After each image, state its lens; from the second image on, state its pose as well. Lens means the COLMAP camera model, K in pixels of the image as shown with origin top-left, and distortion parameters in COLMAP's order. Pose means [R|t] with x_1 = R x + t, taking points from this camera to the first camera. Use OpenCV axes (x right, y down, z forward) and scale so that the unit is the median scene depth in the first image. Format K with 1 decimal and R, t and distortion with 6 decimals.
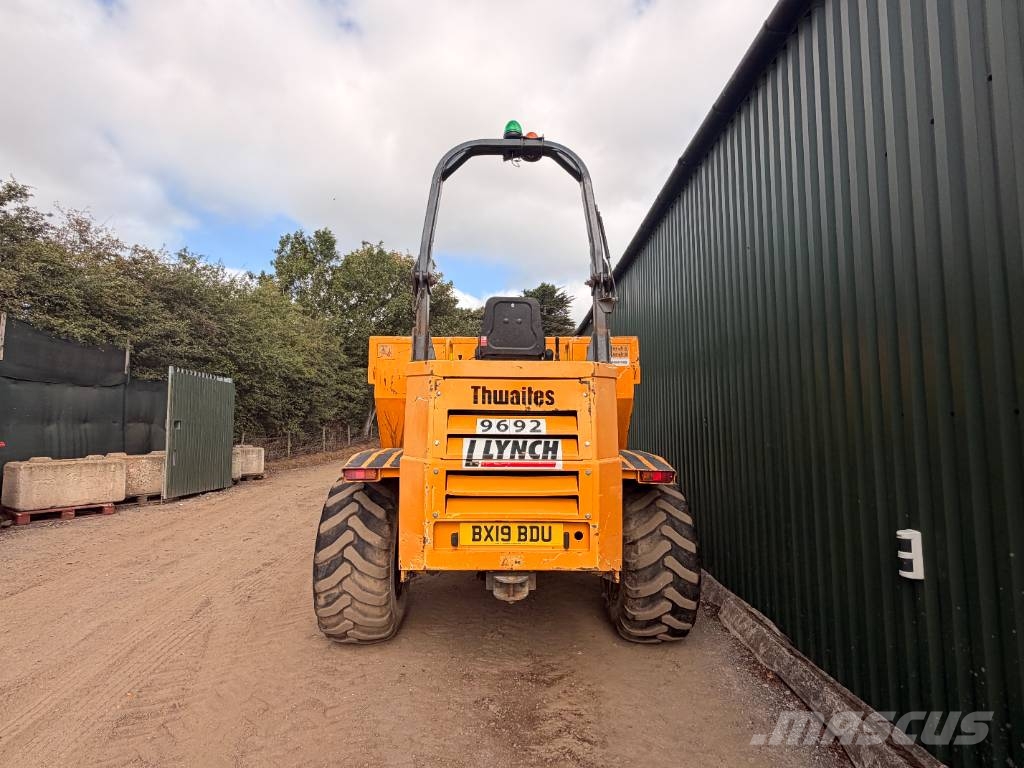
lens RADIAL K [[562.2, 0, 509.7], [0, 562.2, 379.3], [0, 0, 1]] dist [0.001194, -0.001143]
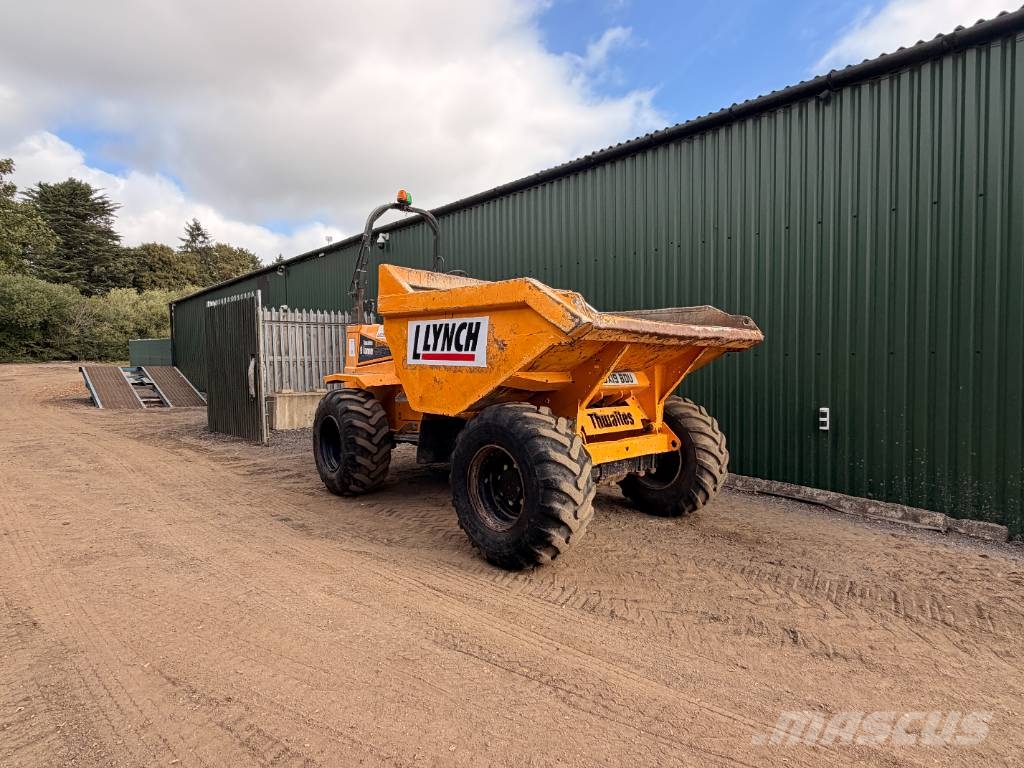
lens RADIAL K [[556.4, 0, 511.1], [0, 556.4, 377.9], [0, 0, 1]] dist [0.001051, 0.000651]
pose [[0.710712, -0.021802, 0.703145, -1.517510], [-0.055109, 0.994723, 0.086544, 0.035188], [-0.701321, -0.100258, 0.705760, 0.332077]]
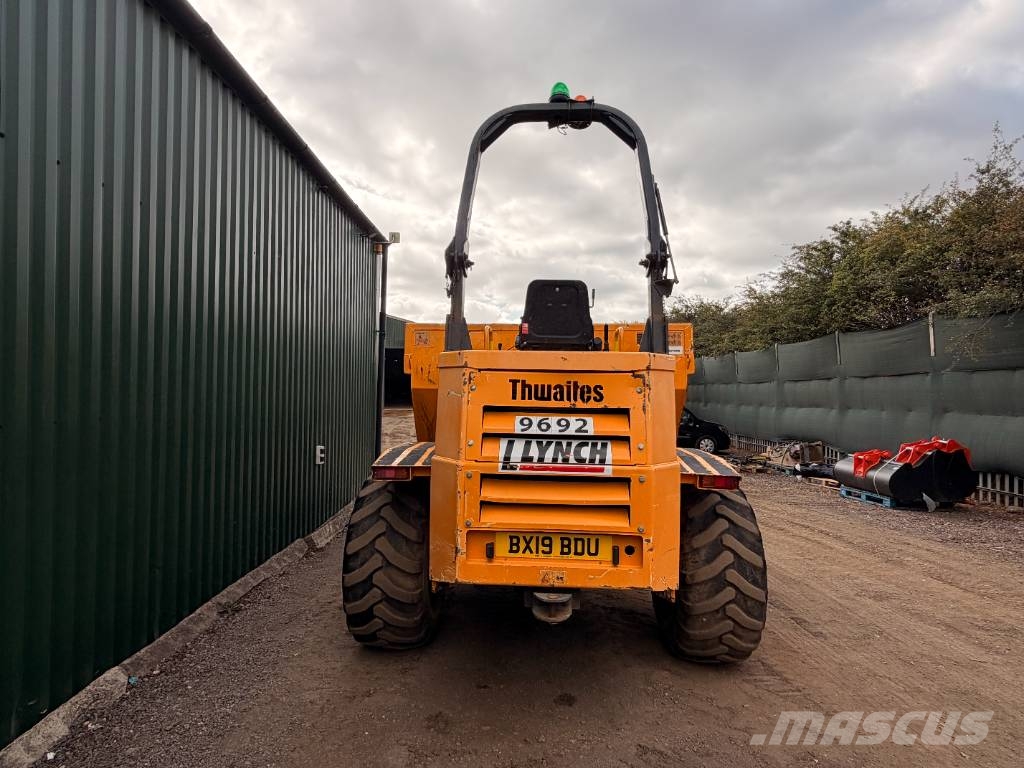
lens RADIAL K [[562.2, 0, 509.7], [0, 562.2, 379.3], [0, 0, 1]] dist [0.001194, -0.001143]
pose [[0.996606, 0.007513, -0.081970, 0.005039], [-0.005490, 0.999675, 0.024880, -0.010275], [0.082130, -0.024345, 0.996324, 0.107146]]
